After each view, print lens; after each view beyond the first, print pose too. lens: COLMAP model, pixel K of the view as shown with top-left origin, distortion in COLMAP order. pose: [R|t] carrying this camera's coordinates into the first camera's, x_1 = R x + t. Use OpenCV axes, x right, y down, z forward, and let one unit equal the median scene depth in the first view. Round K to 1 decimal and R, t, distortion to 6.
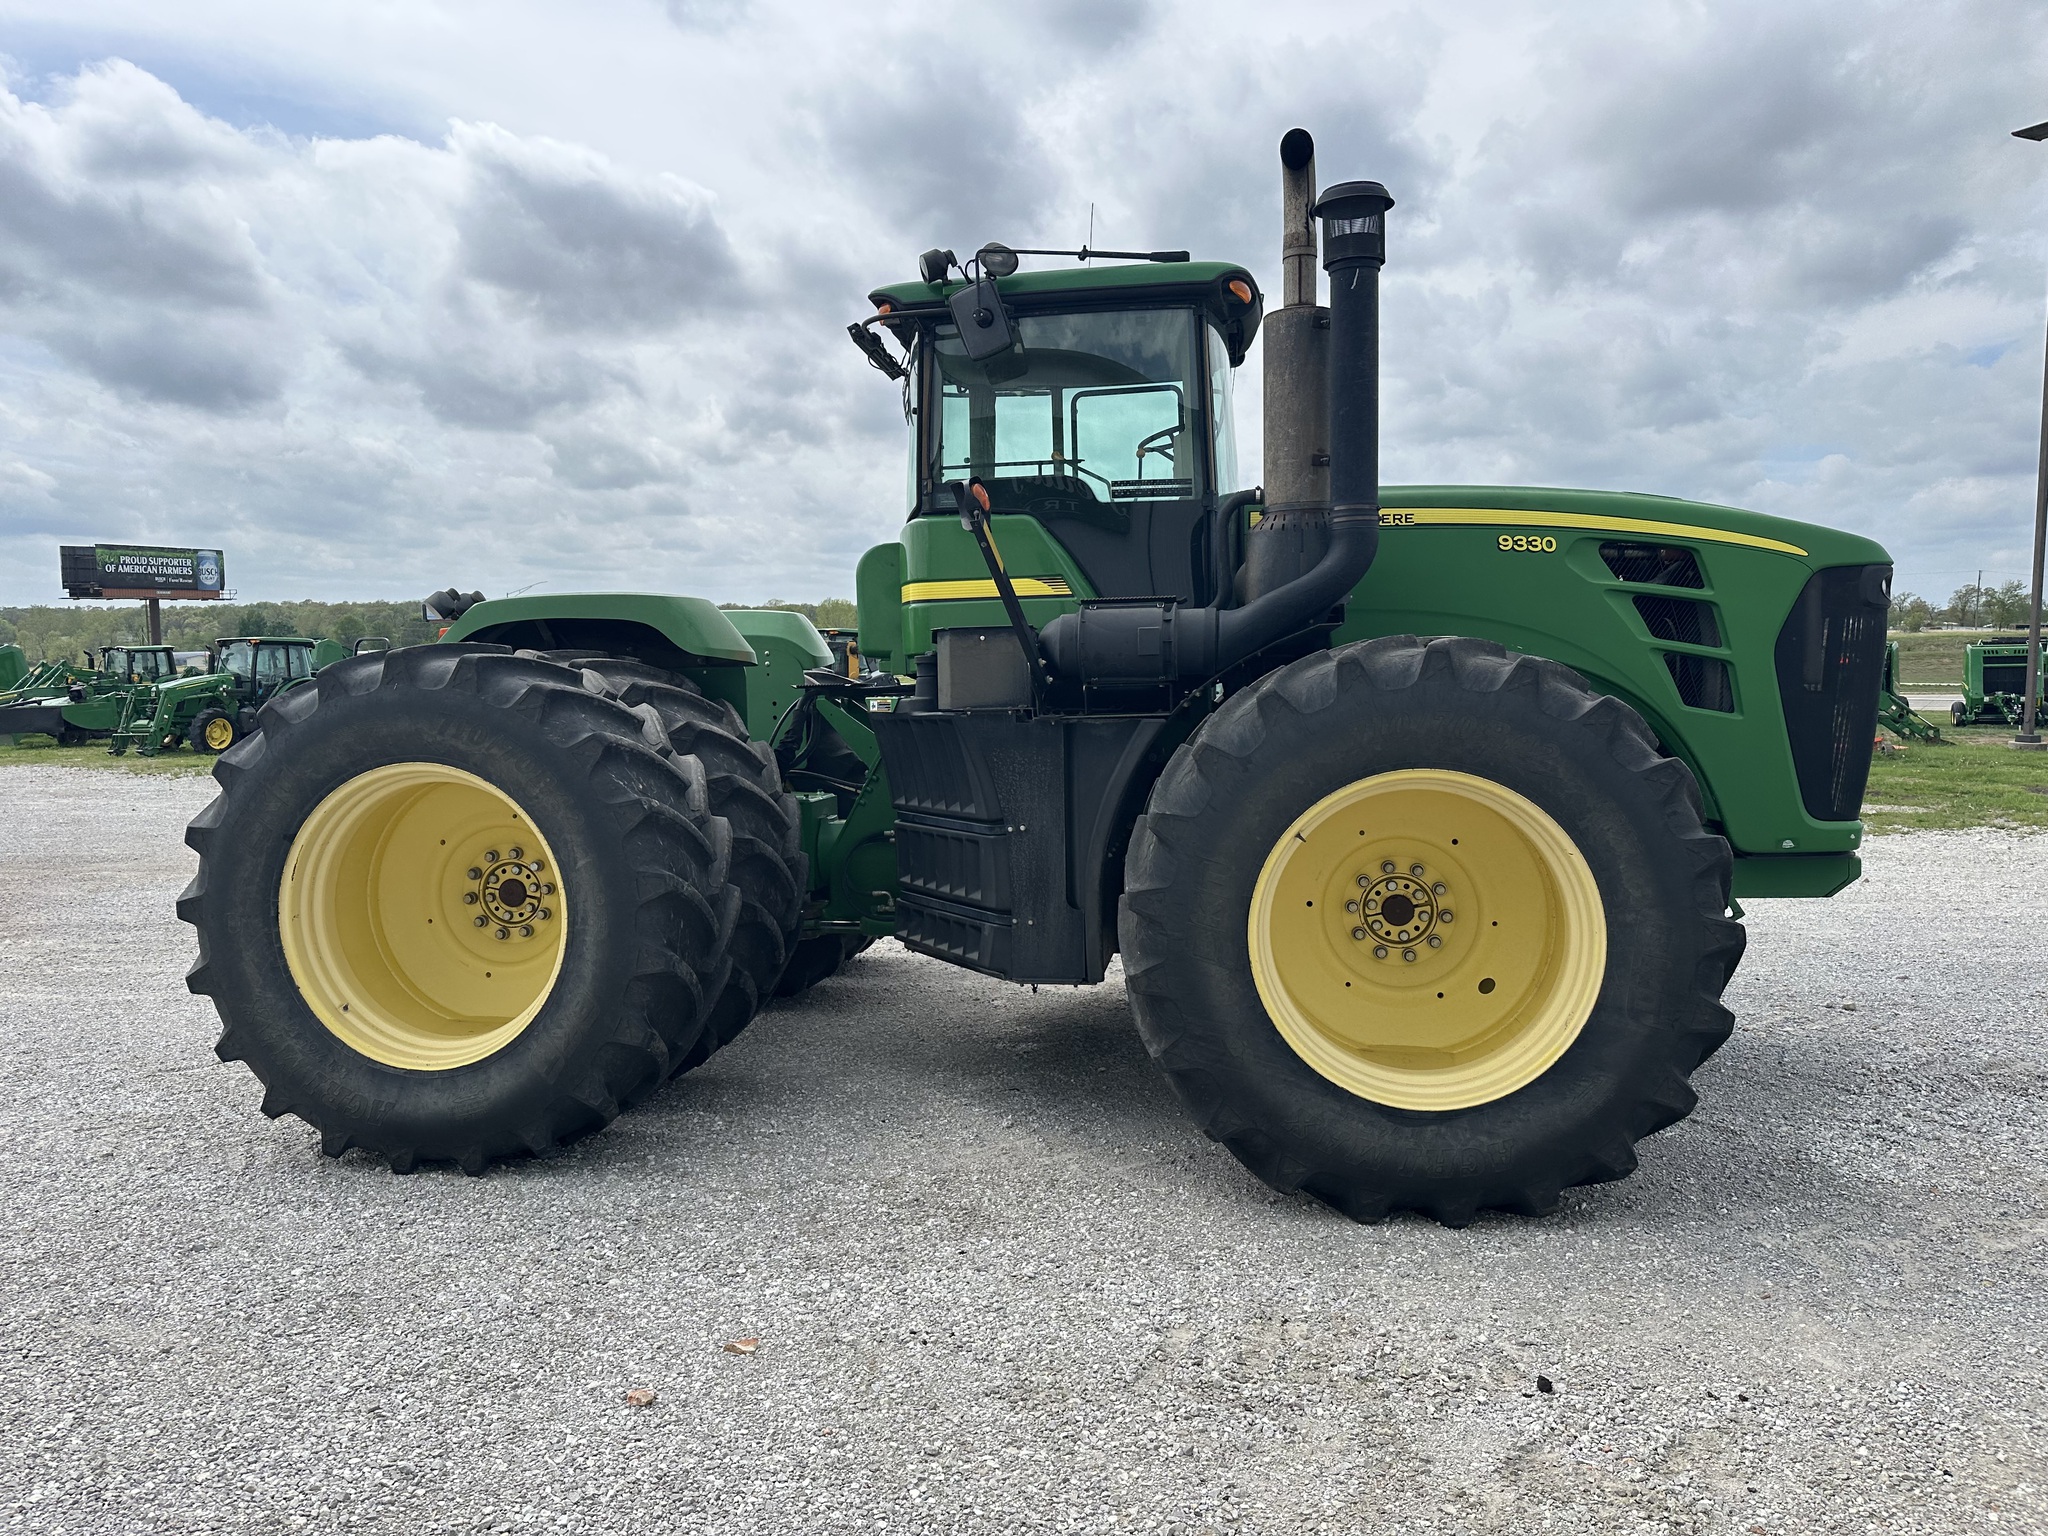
lens RADIAL K [[1446.4, 0, 998.3], [0, 1446.4, 733.3], [0, 0, 1]] dist [0.040214, -0.040937]
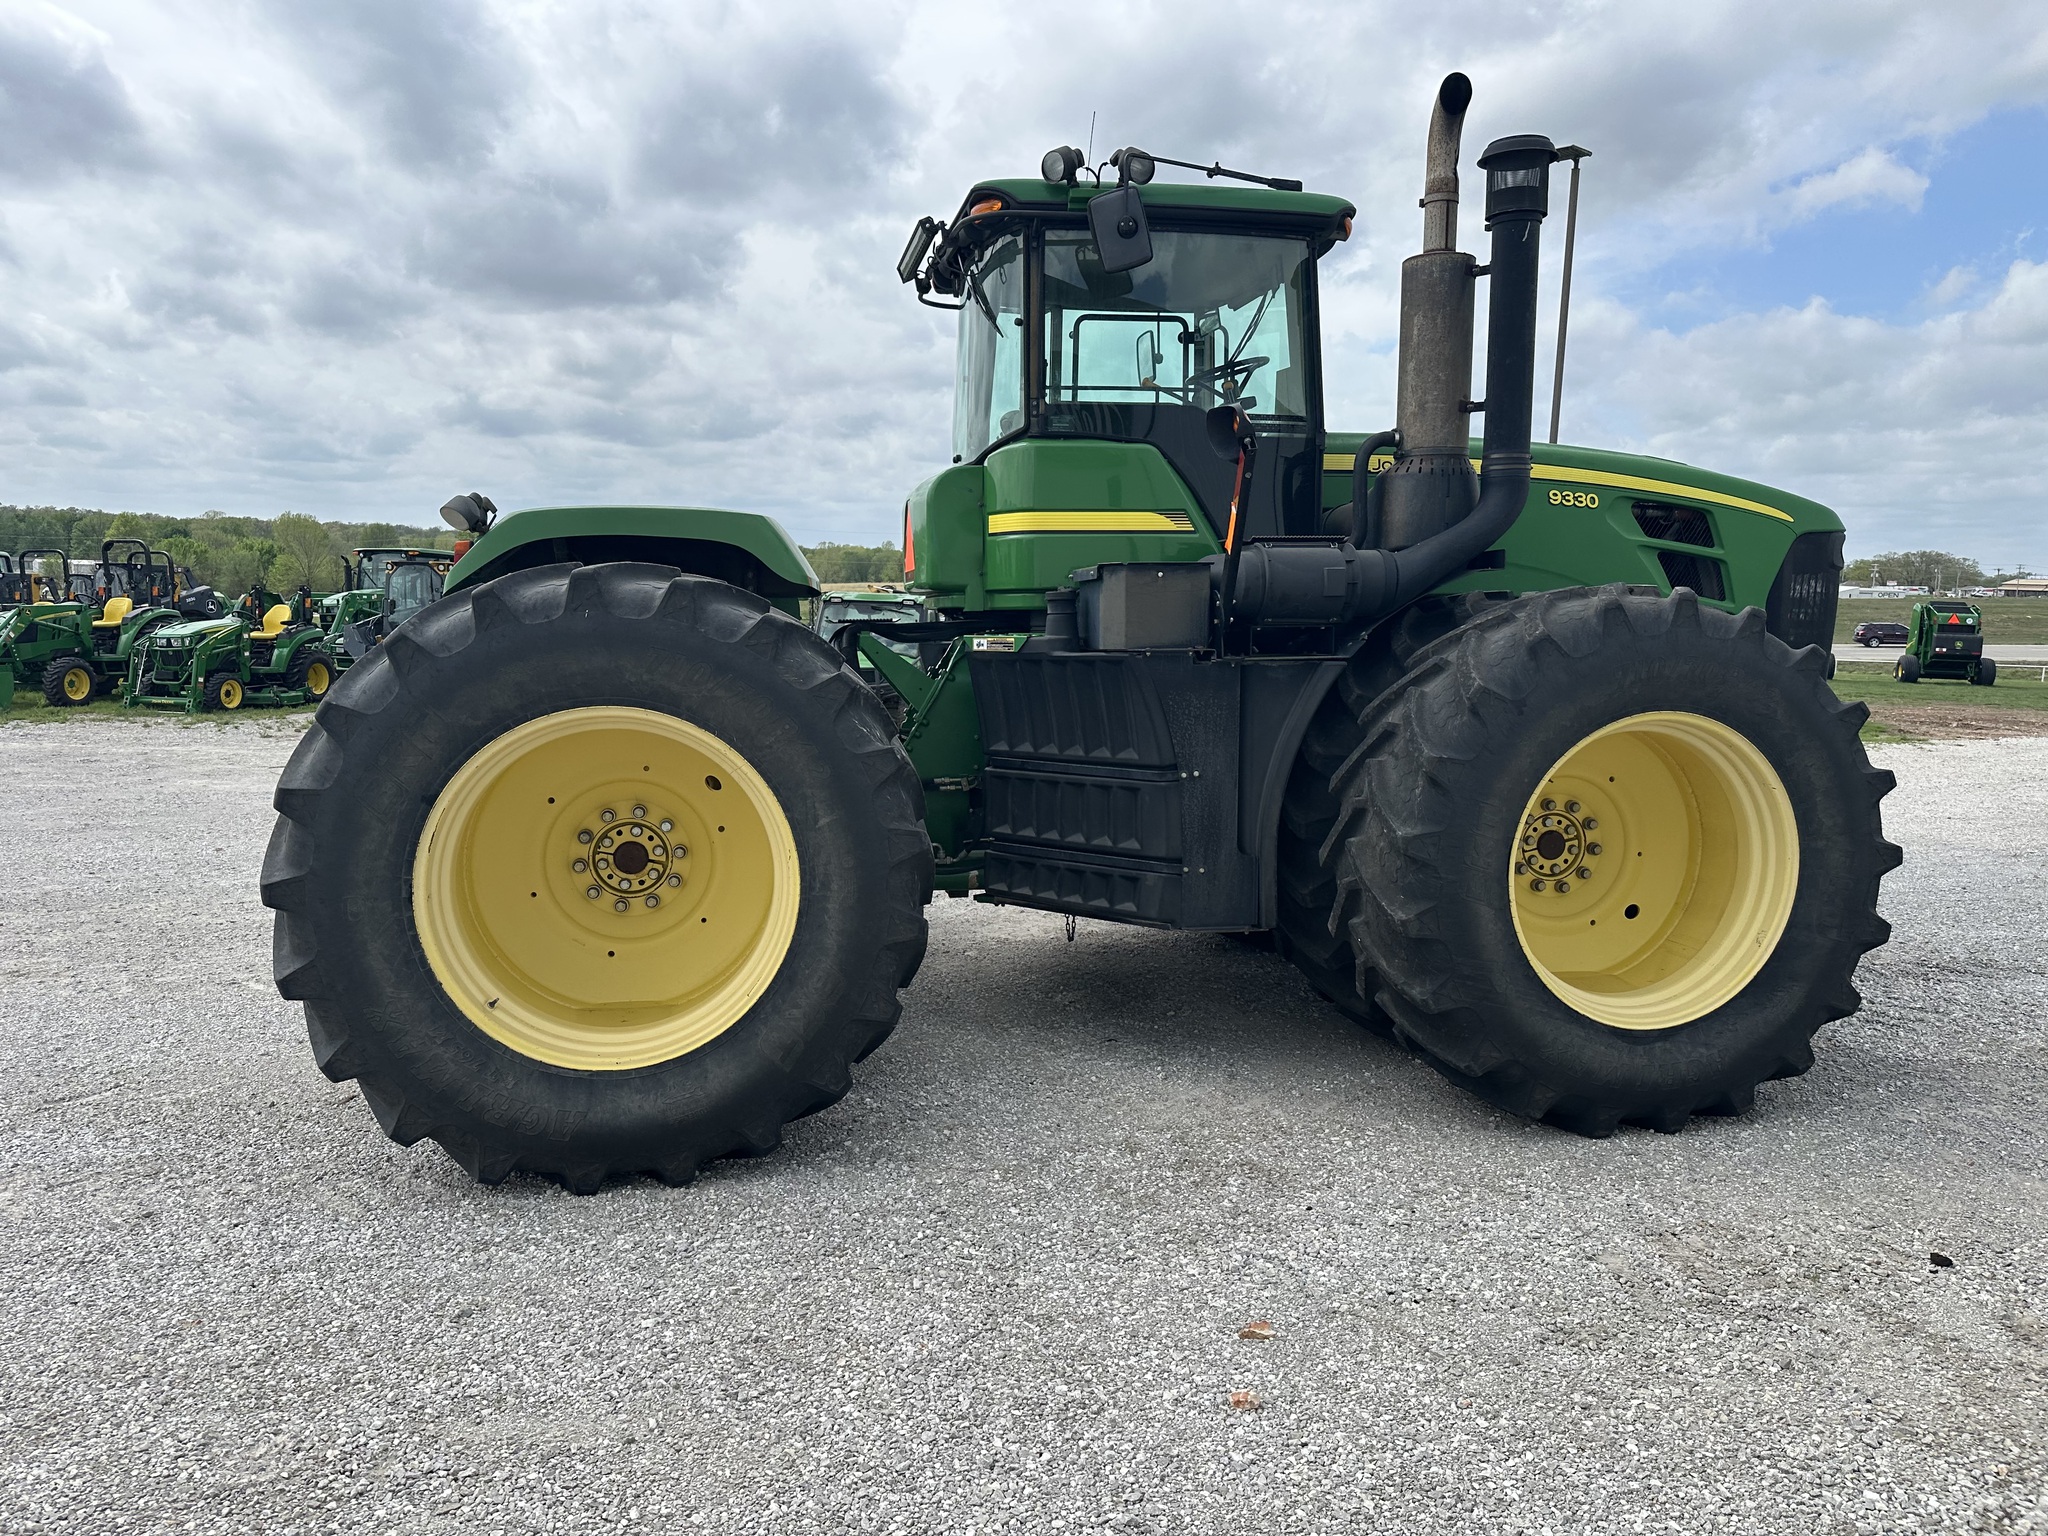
lens RADIAL K [[1446.4, 0, 1010.3], [0, 1446.4, 765.7], [0, 0, 1]] dist [0.040214, -0.040937]
pose [[0.941004, -0.014695, 0.338077, -0.451549], [-0.007508, 0.997904, 0.064272, -0.000584], [-0.338313, -0.063019, 0.938921, 0.140463]]
